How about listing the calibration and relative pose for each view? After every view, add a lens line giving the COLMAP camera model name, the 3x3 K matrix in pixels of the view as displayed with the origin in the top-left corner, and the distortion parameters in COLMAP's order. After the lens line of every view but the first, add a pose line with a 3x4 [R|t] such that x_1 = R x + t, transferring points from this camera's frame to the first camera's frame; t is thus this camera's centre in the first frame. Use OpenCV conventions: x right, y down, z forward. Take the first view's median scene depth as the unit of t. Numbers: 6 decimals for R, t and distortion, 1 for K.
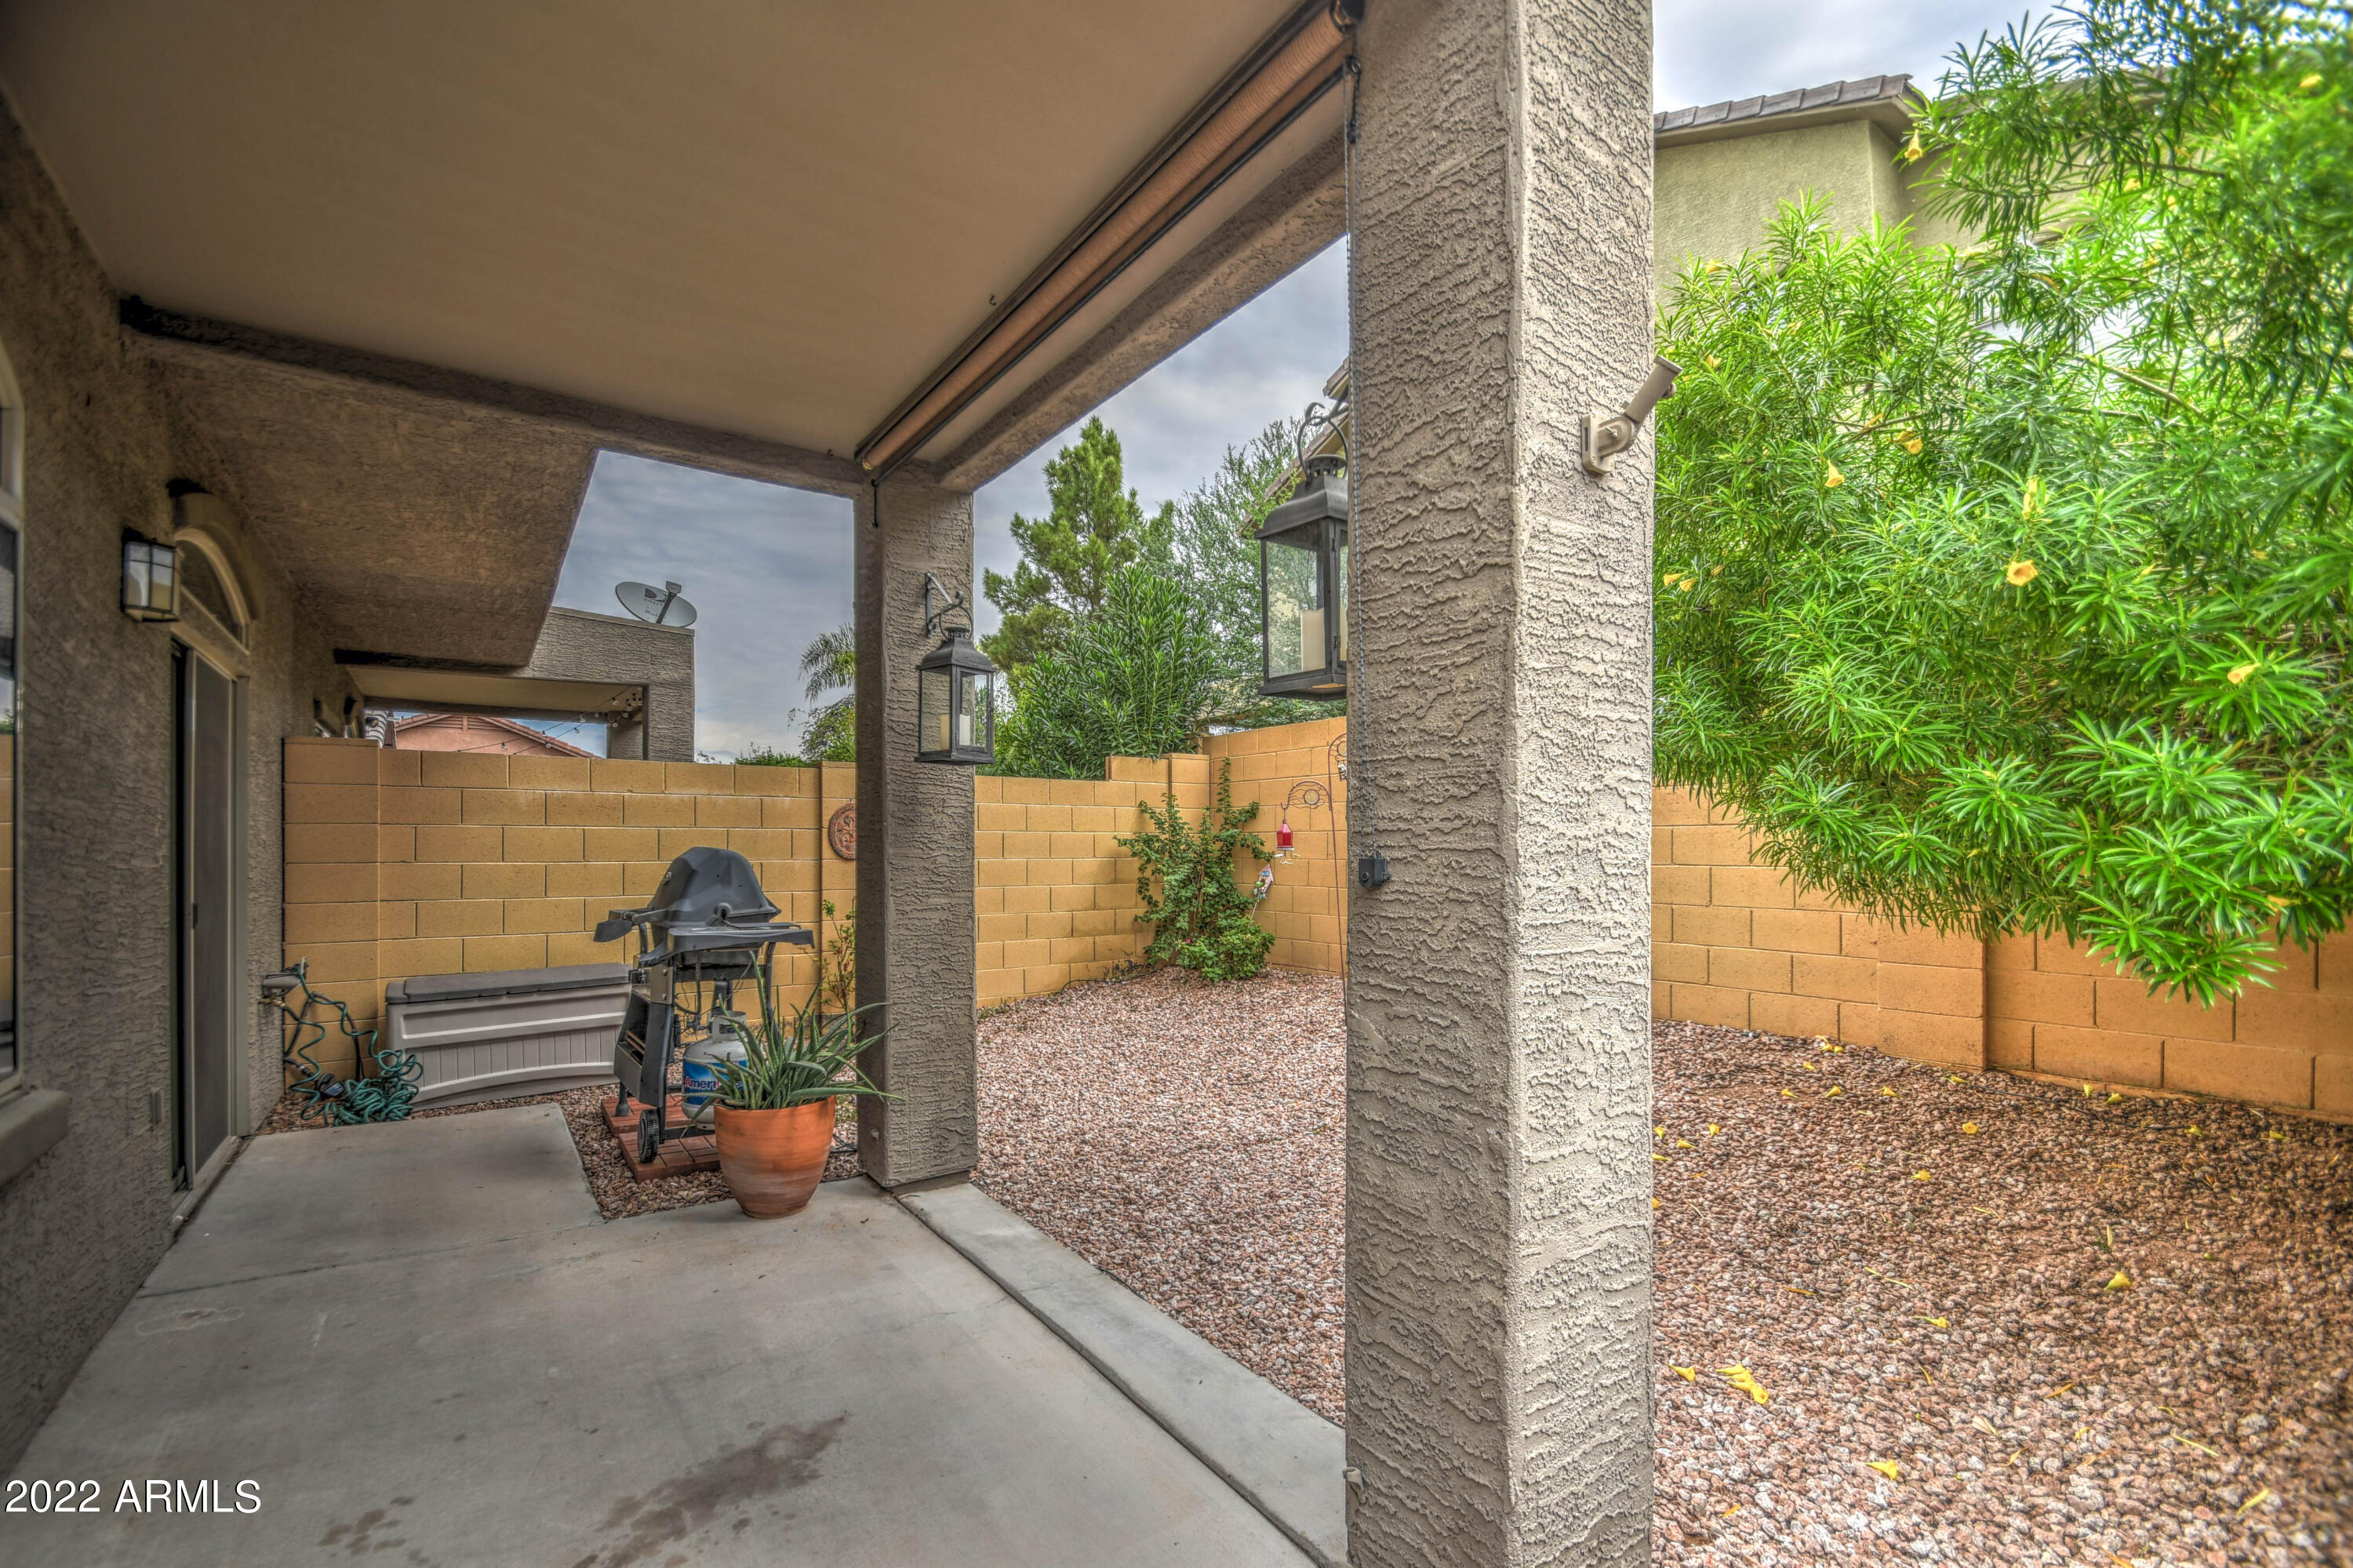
lens RADIAL K [[1047.5, 0, 1166.4], [0, 1047.5, 830.5], [0, 0, 1]] dist [0.009684, -0.014148]
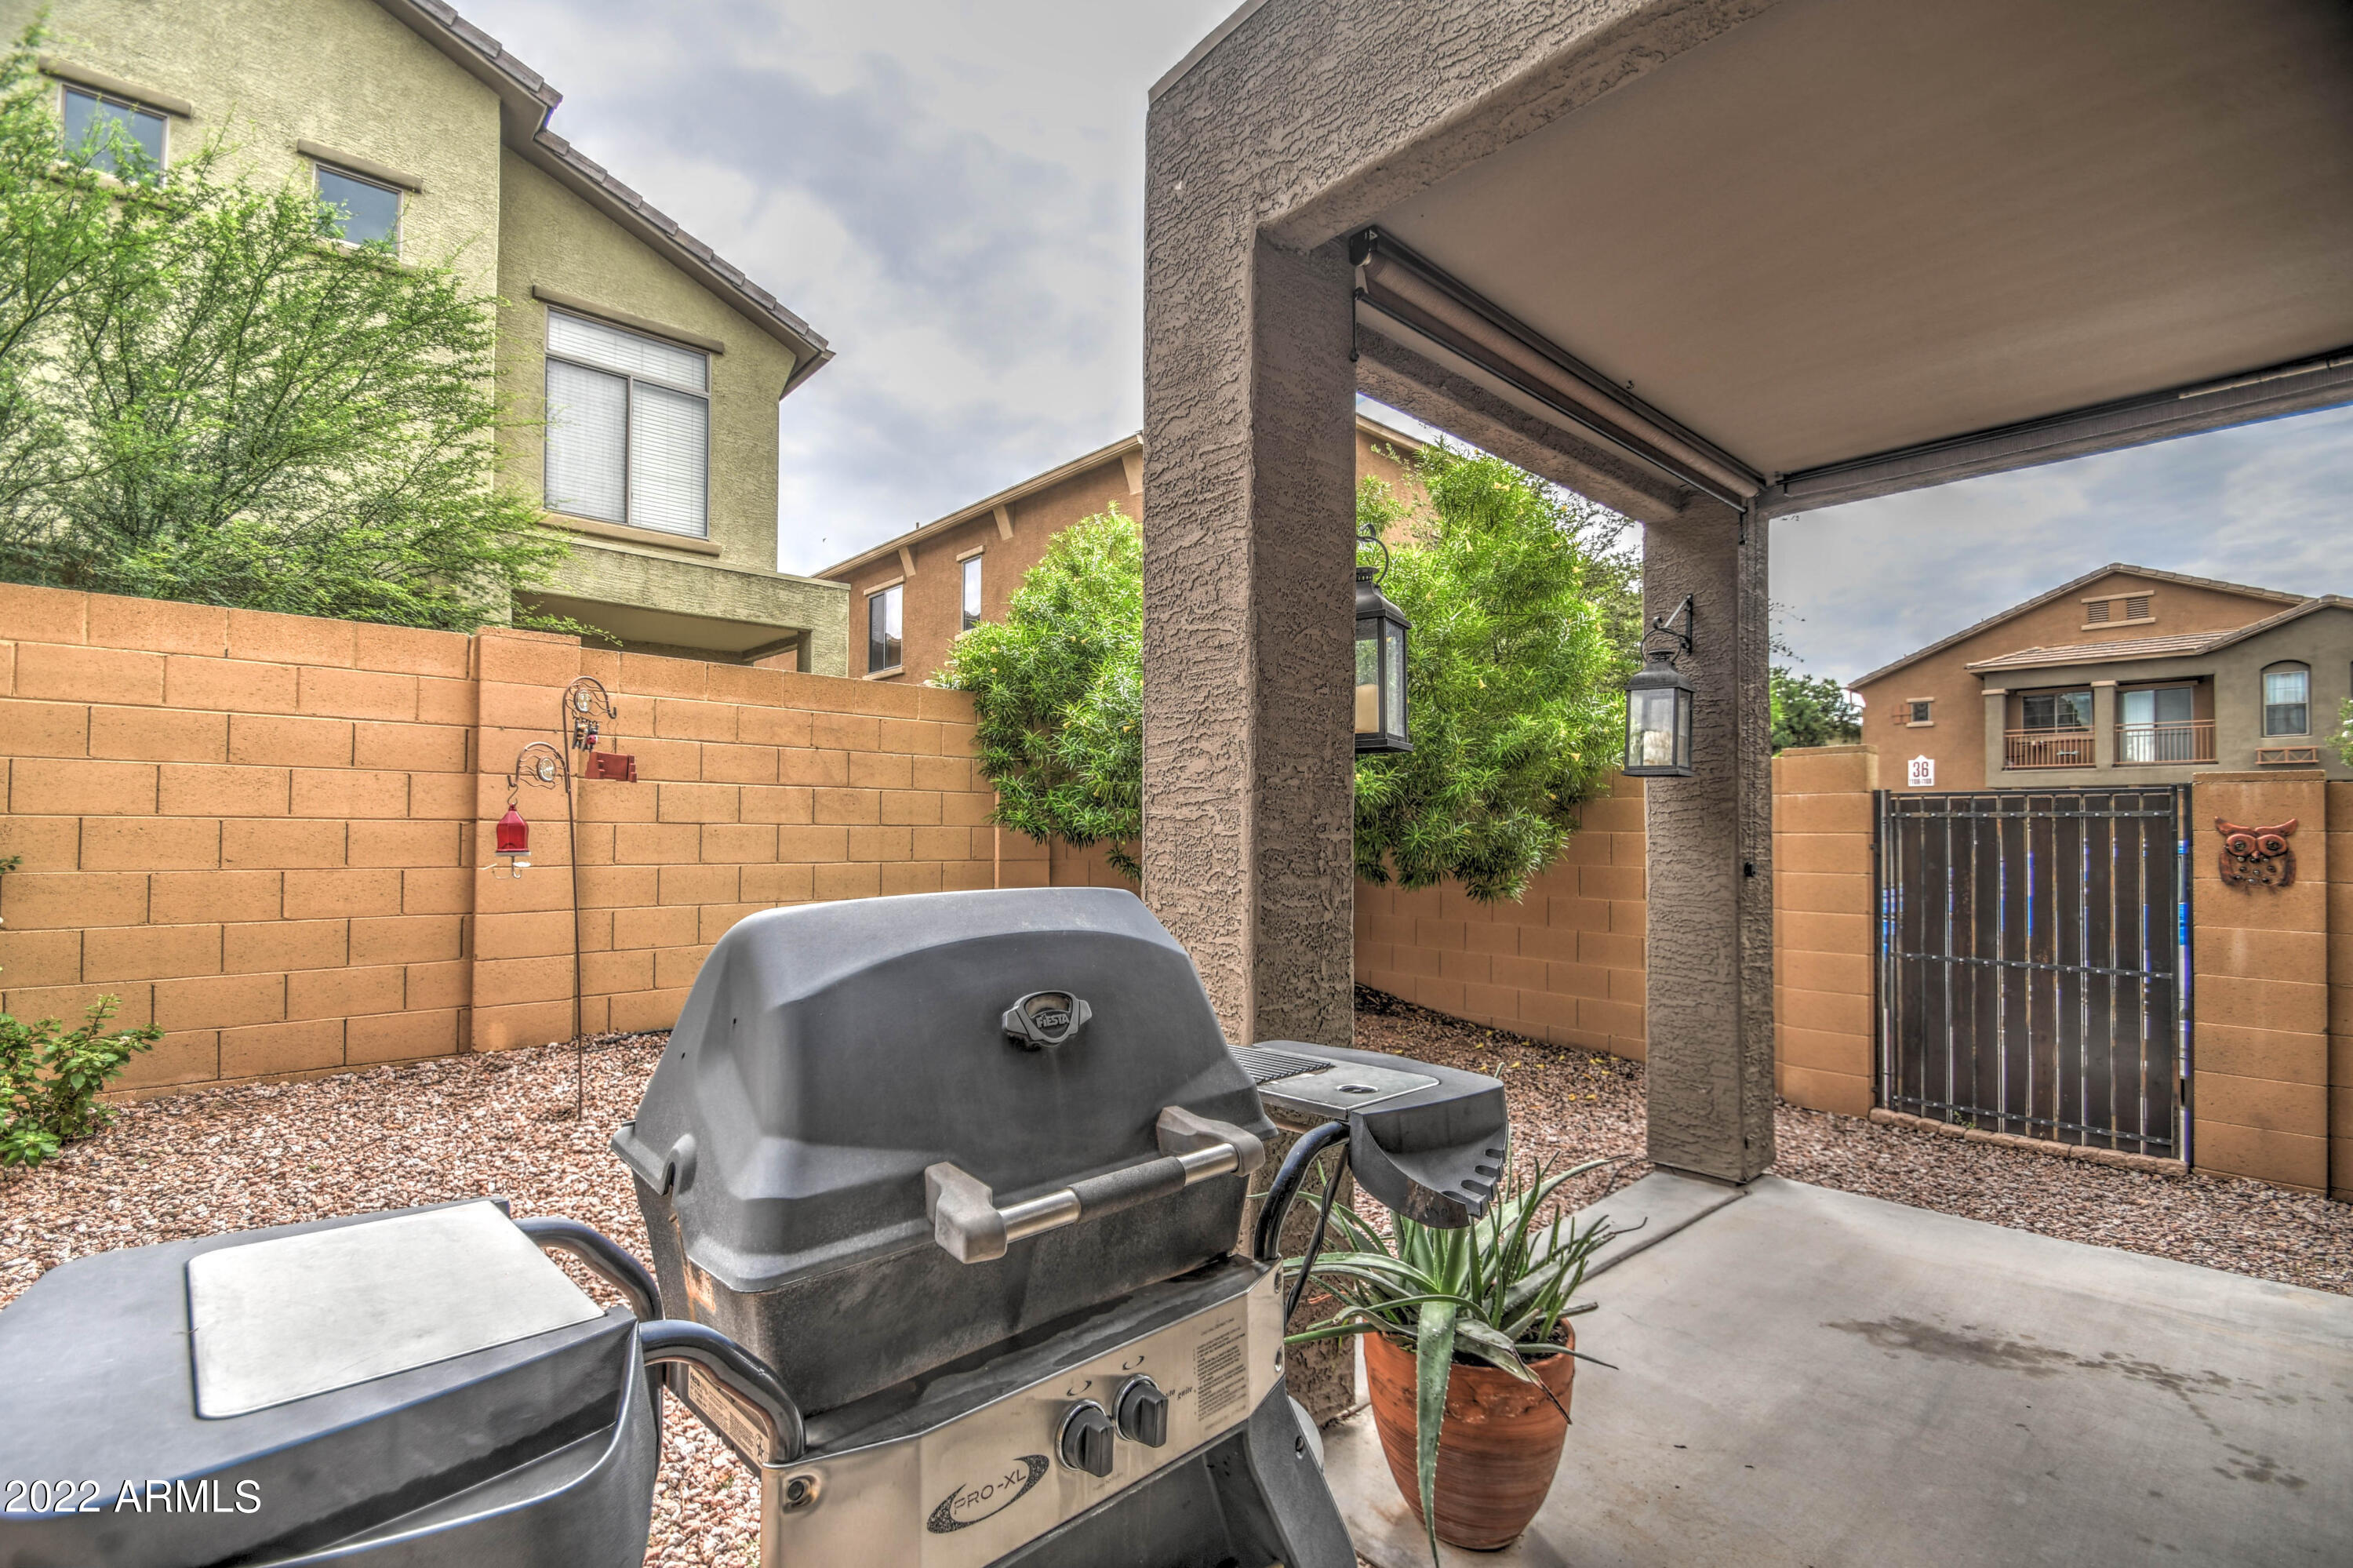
lens RADIAL K [[1047.5, 0, 1175.5], [0, 1047.5, 798.1], [0, 0, 1]] dist [0.009684, -0.014148]
pose [[-0.136866, 0.034874, 0.989976, -0.835462], [-0.020617, 0.999063, -0.038044, 0.002857], [-0.990375, -0.025617, -0.136019, 1.124586]]
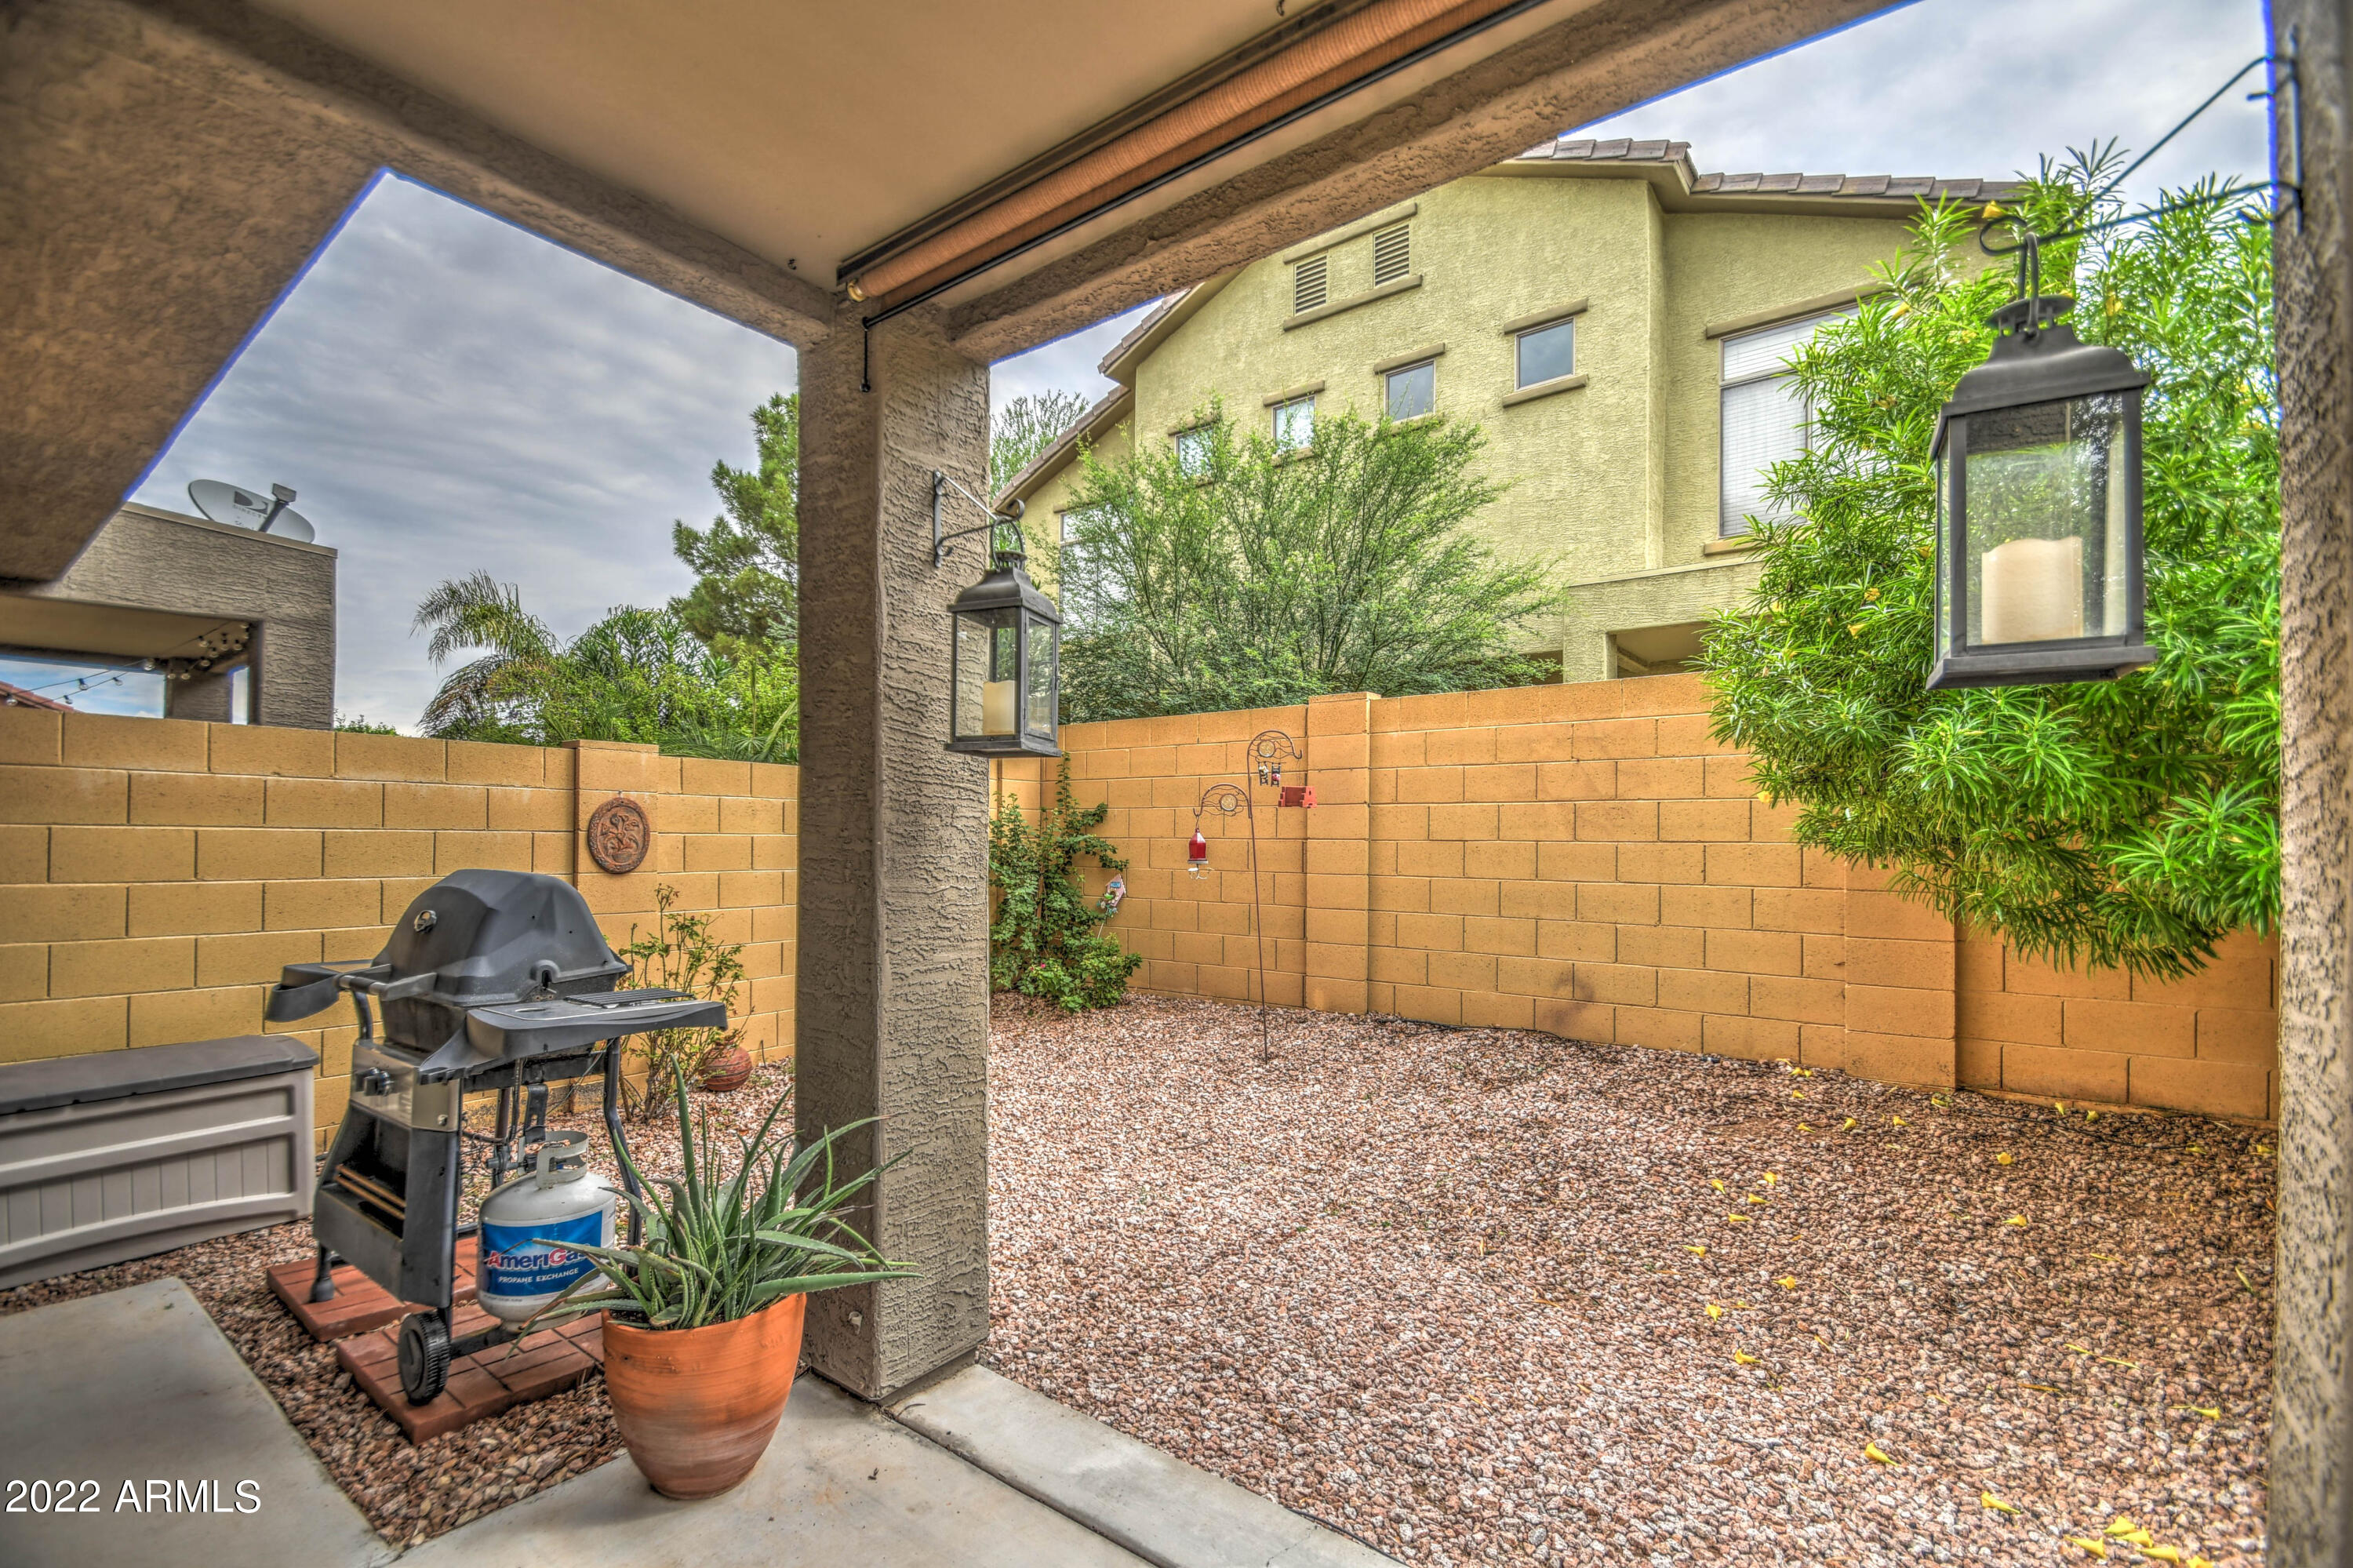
lens RADIAL K [[1047.5, 0, 1183.5], [0, 1047.5, 823.8], [0, 0, 1]] dist [0.009684, -0.014148]
pose [[0.949496, 0.013328, 0.313495, -0.259751], [-0.013028, 0.999910, -0.003052, -0.017064], [-0.313508, -0.001187, 0.949585, 0.281685]]
